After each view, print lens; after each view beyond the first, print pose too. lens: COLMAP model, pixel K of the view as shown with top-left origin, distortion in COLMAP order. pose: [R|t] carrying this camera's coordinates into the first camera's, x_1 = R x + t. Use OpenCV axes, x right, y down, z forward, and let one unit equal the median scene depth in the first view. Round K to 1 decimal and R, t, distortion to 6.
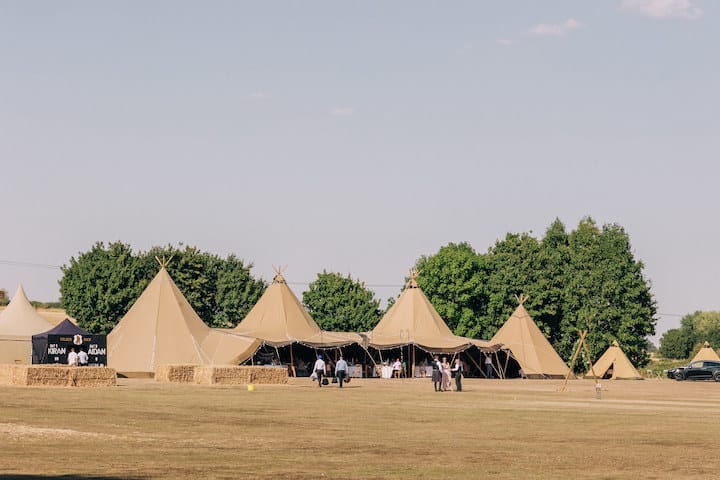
lens RADIAL K [[1766.2, 0, 360.0], [0, 1766.2, 240.0], [0, 0, 1]] dist [-0.038811, -0.757999]
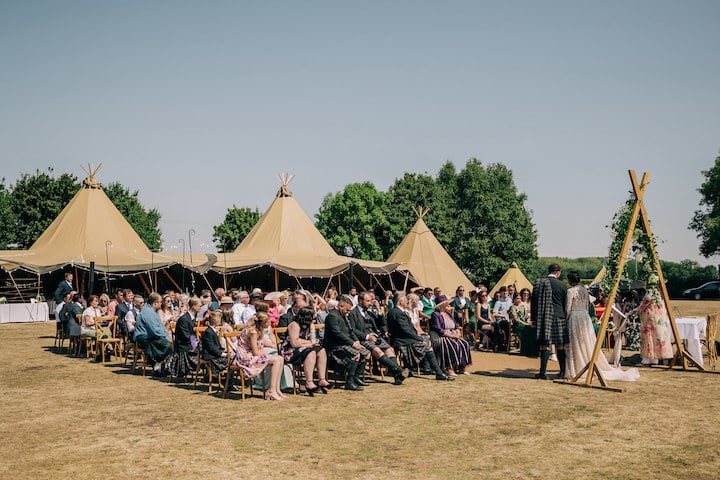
lens RADIAL K [[725.4, 0, 360.0], [0, 725.4, 240.0], [0, 0, 1]] dist [-0.064772, 0.004036]
pose [[0.999469, -0.029536, 0.013740, 0.046960], [0.029484, 0.999557, 0.003945, 0.036858], [-0.013851, -0.003538, 0.999898, 0.536349]]
